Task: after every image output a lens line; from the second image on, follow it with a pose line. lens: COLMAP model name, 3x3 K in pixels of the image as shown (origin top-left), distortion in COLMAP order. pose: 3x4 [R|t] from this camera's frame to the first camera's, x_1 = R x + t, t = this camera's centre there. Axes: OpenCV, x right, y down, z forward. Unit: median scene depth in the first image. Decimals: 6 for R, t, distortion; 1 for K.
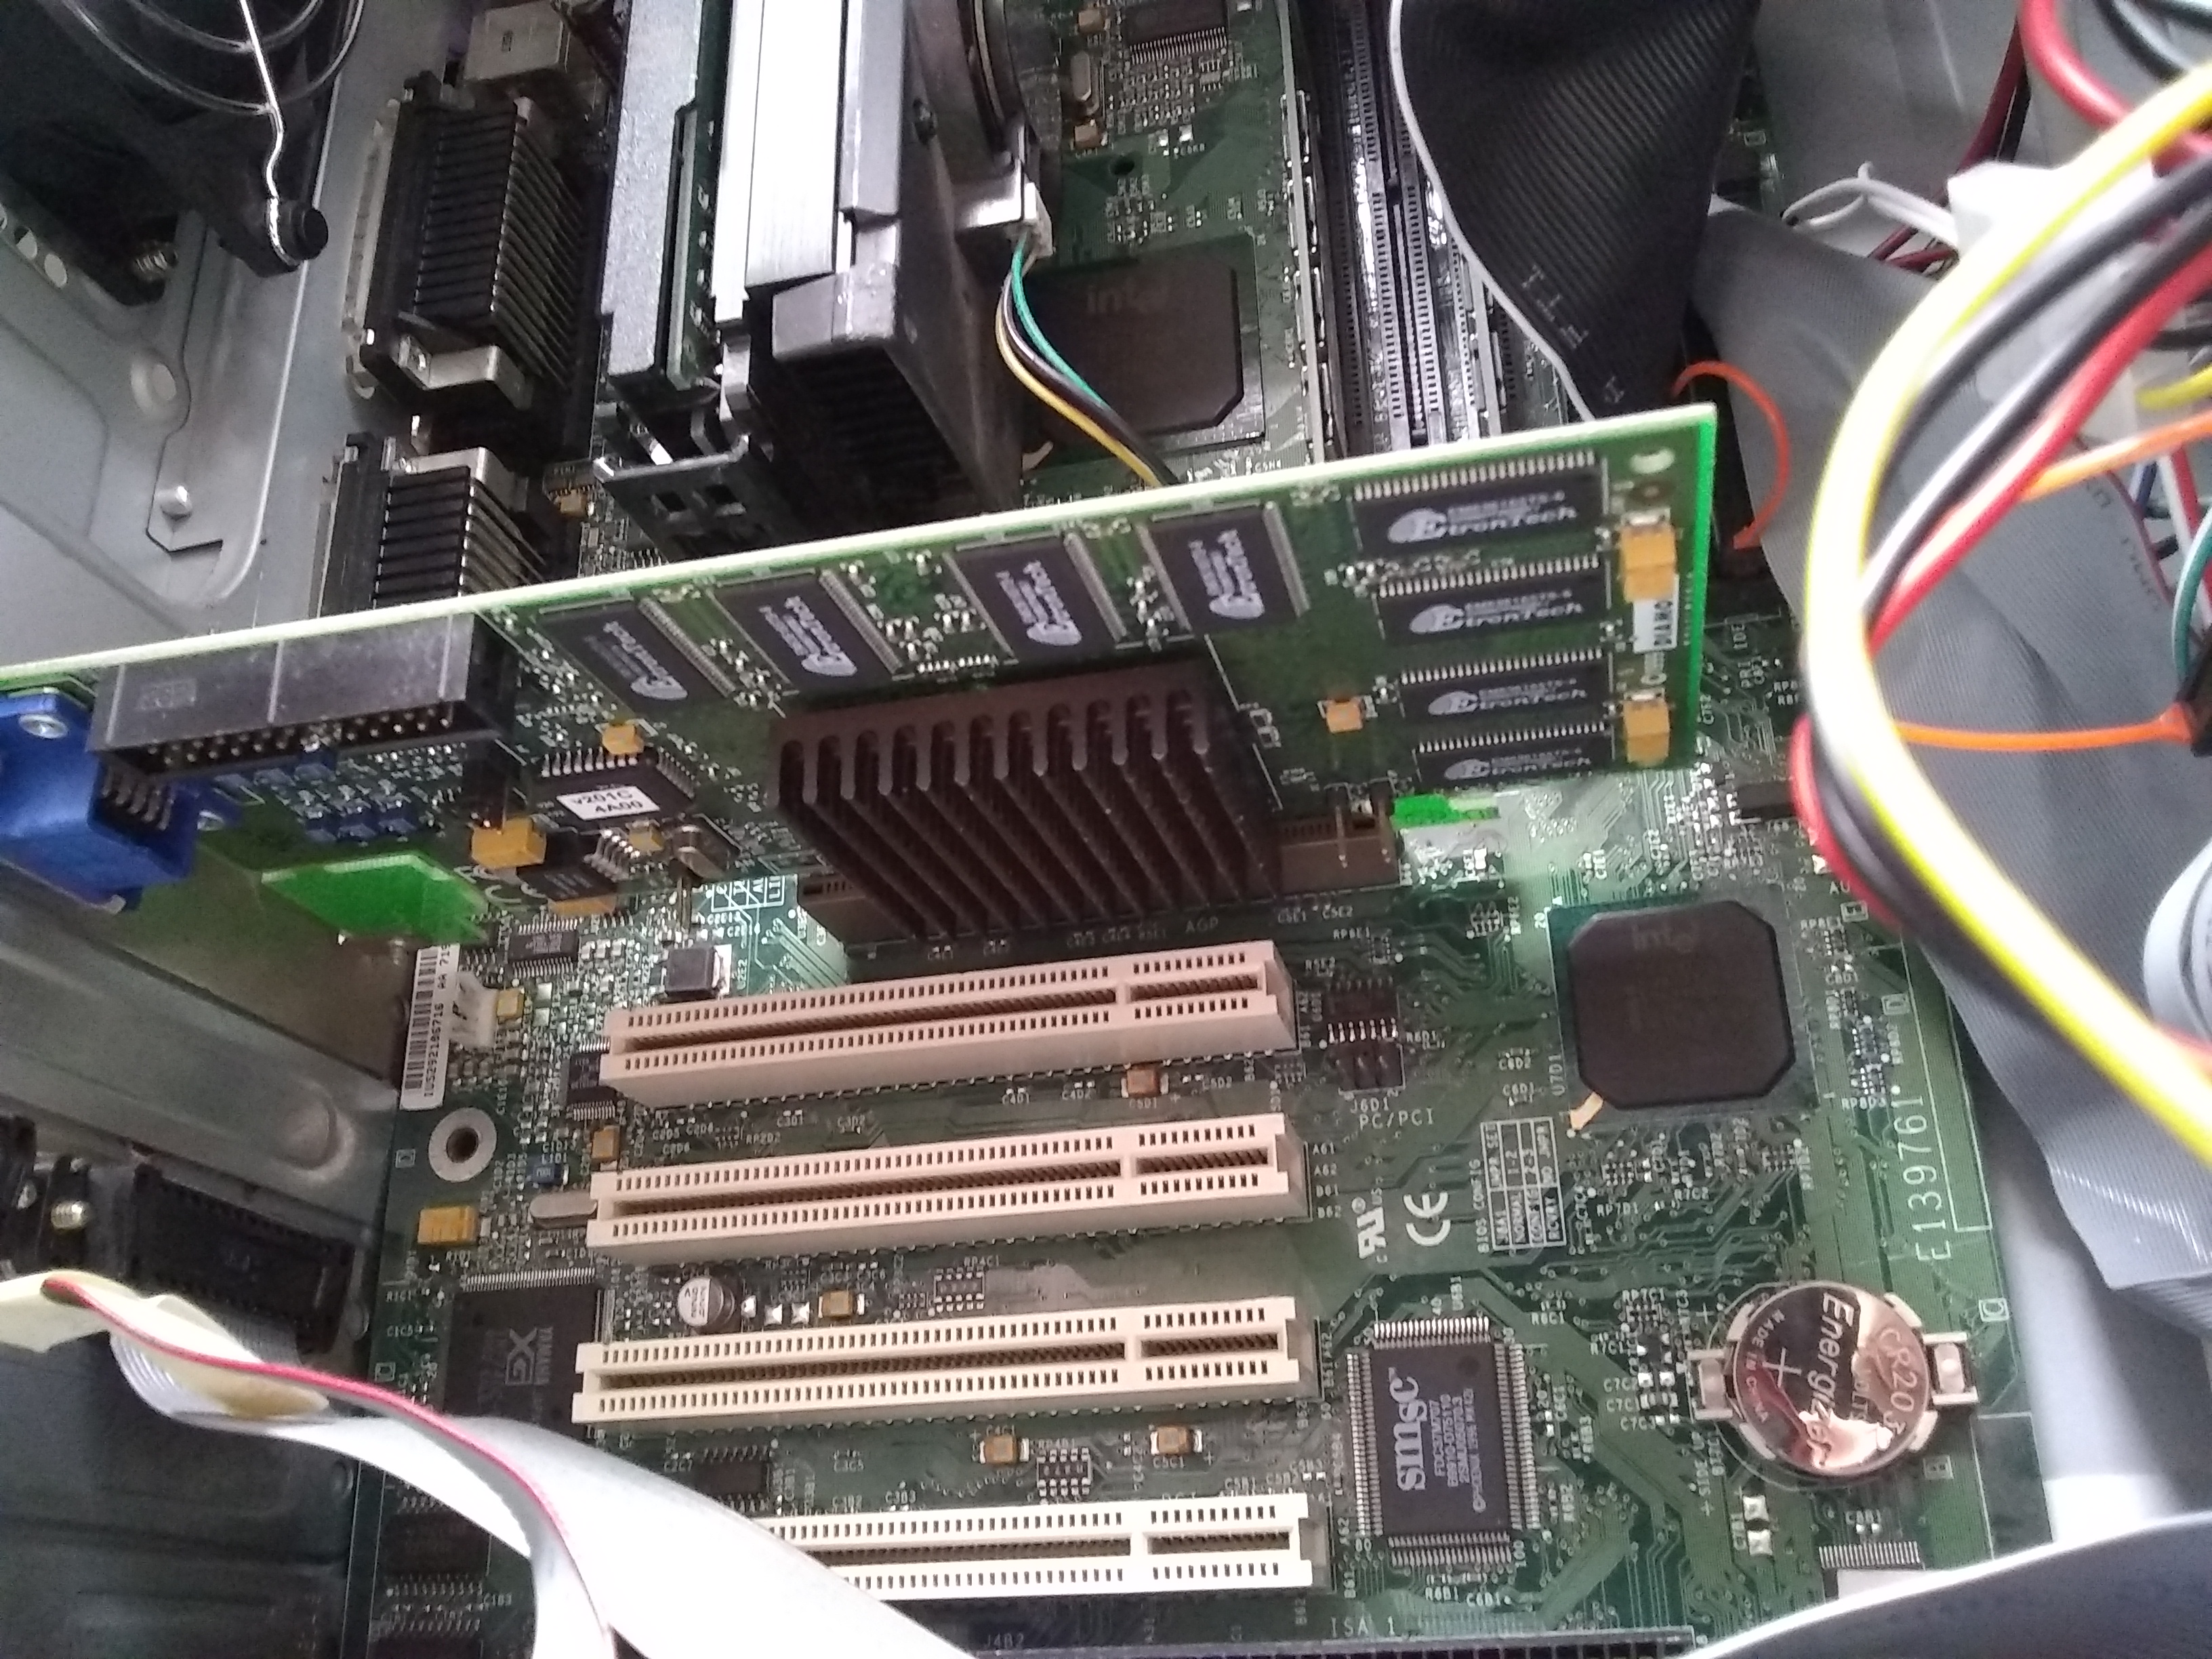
lens RADIAL K [[1969.9, 0, 1106.0], [0, 1969.9, 829.5], [0, 0, 1]] dist [0.046280, -0.207780]
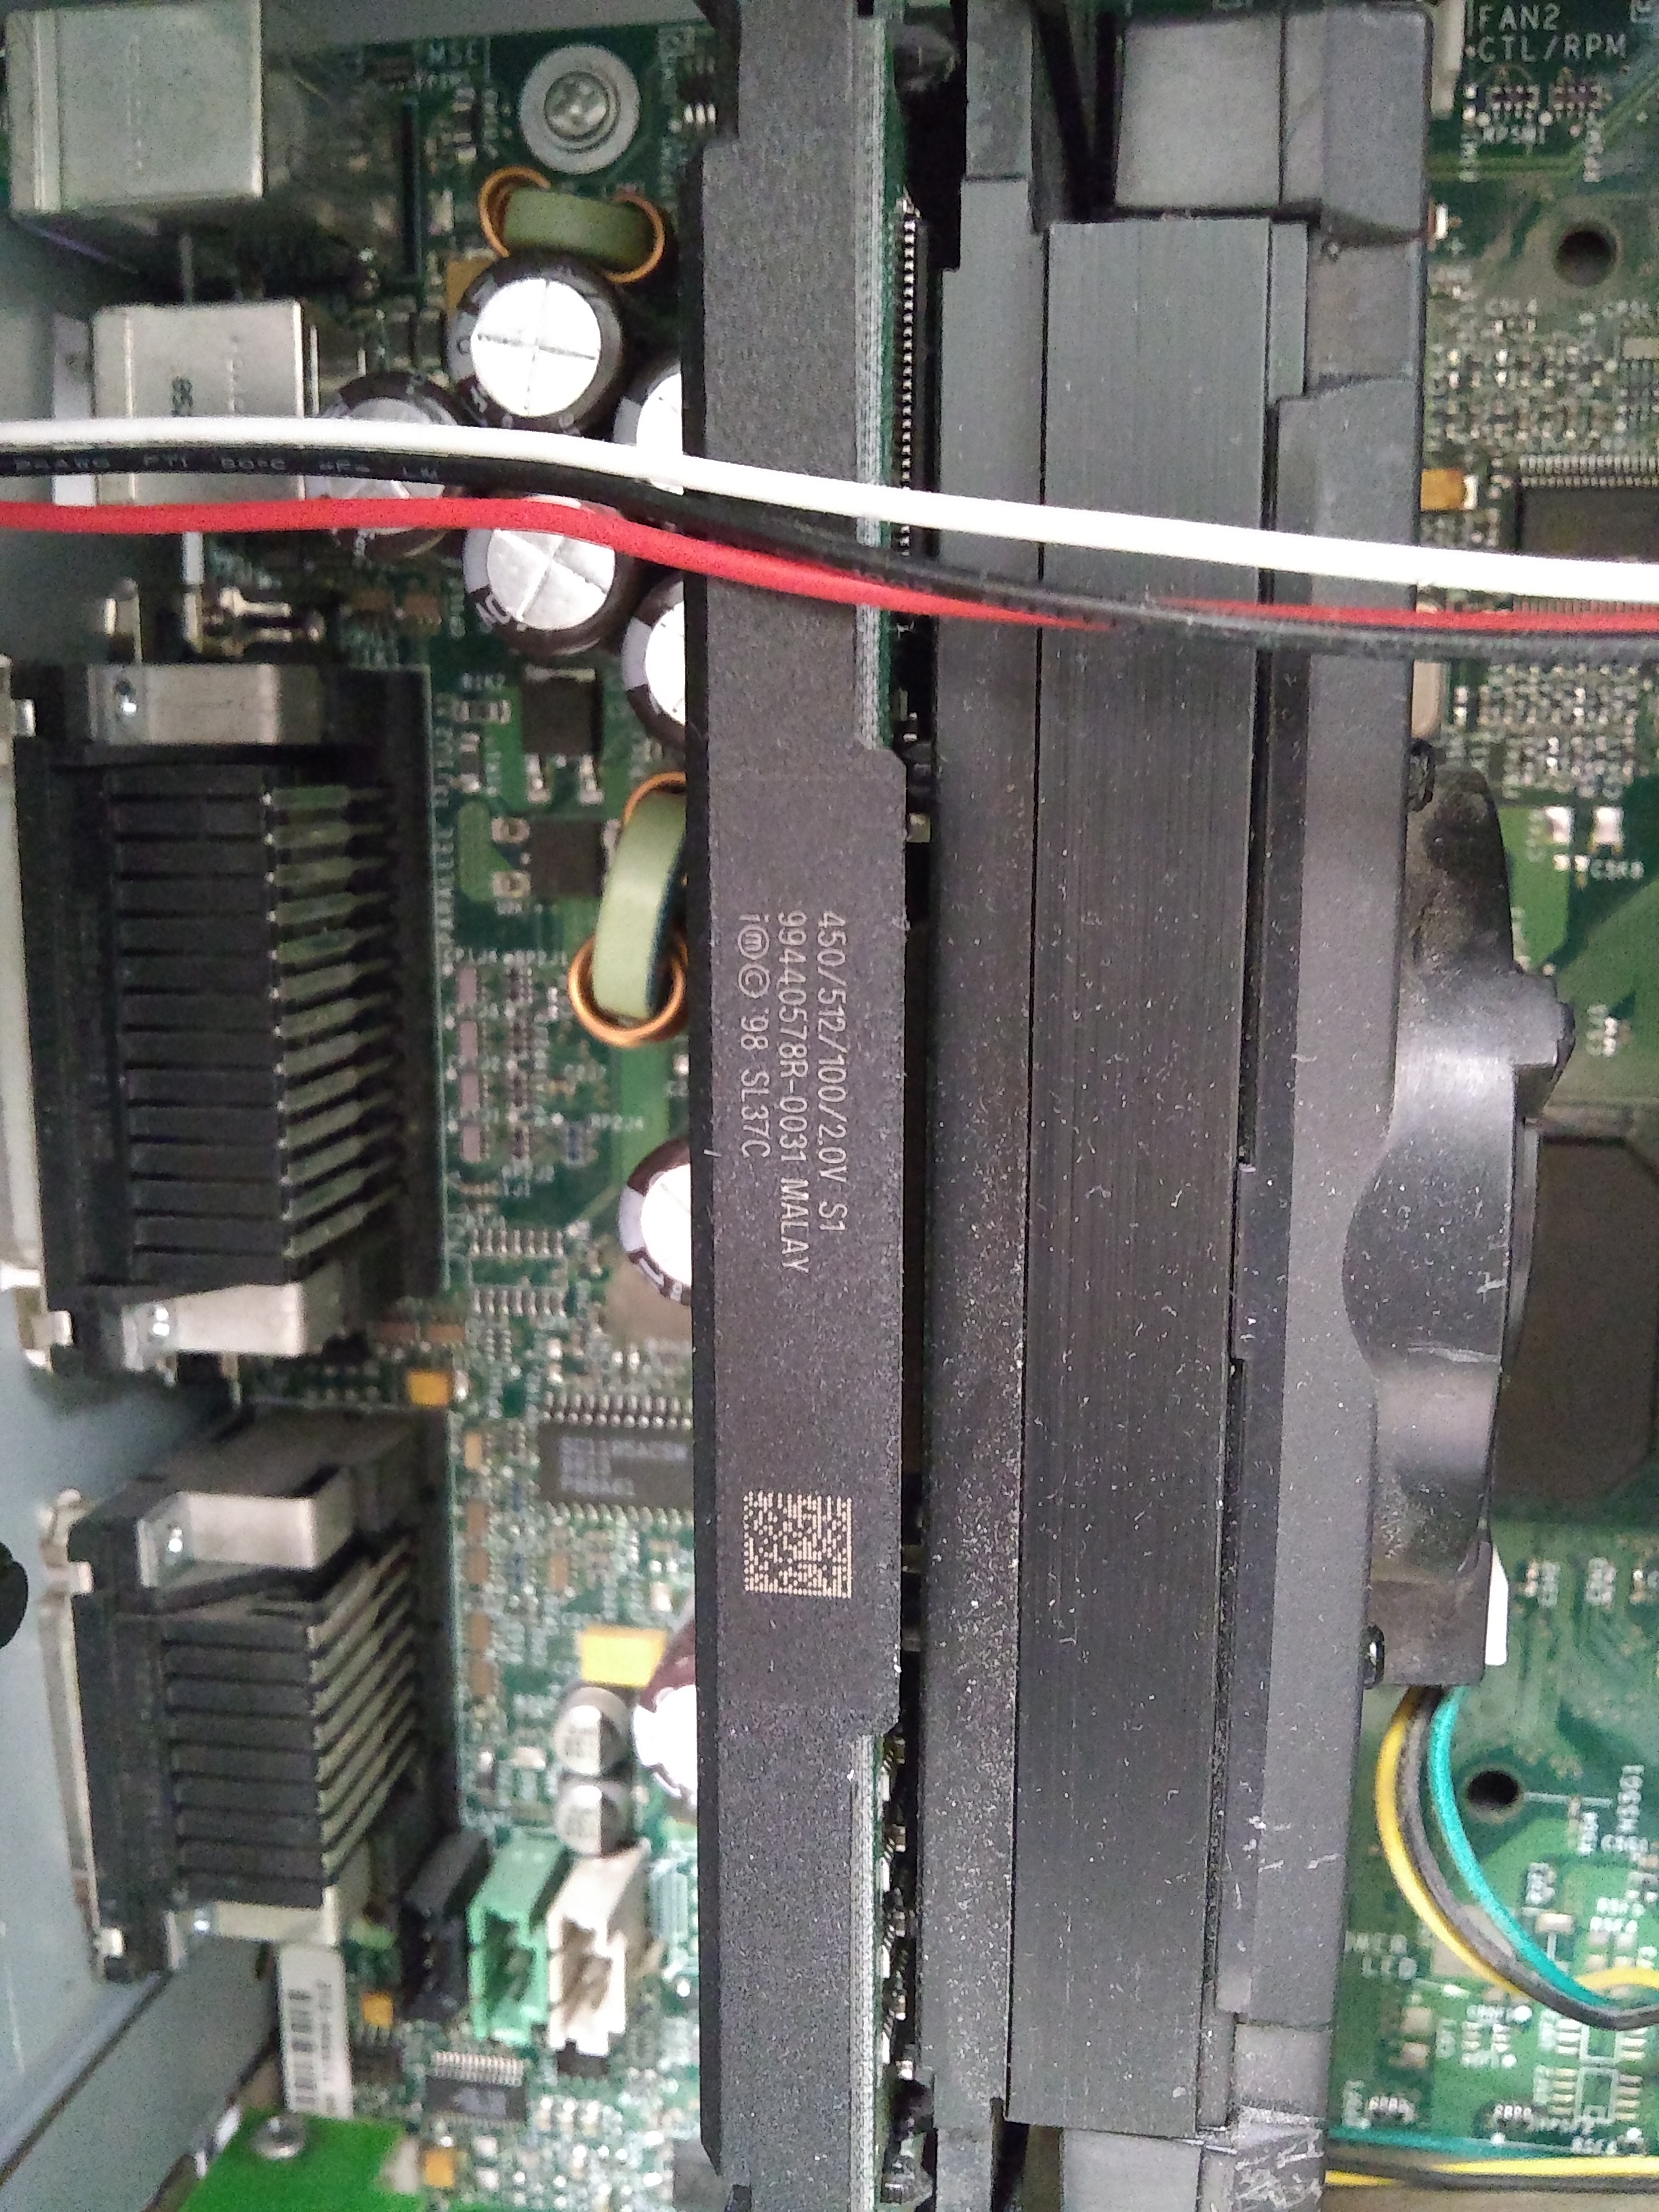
lens RADIAL K [[2057.9, 0, 829.5], [0, 2057.9, 1106.0], [0, 0, 1]] dist [-0.063806, -0.012523]
pose [[0.996833, 0.012888, 0.078476, -0.223644], [-0.053521, 0.838586, 0.542133, -0.629999], [-0.058822, -0.544616, 0.836620, 0.593704]]
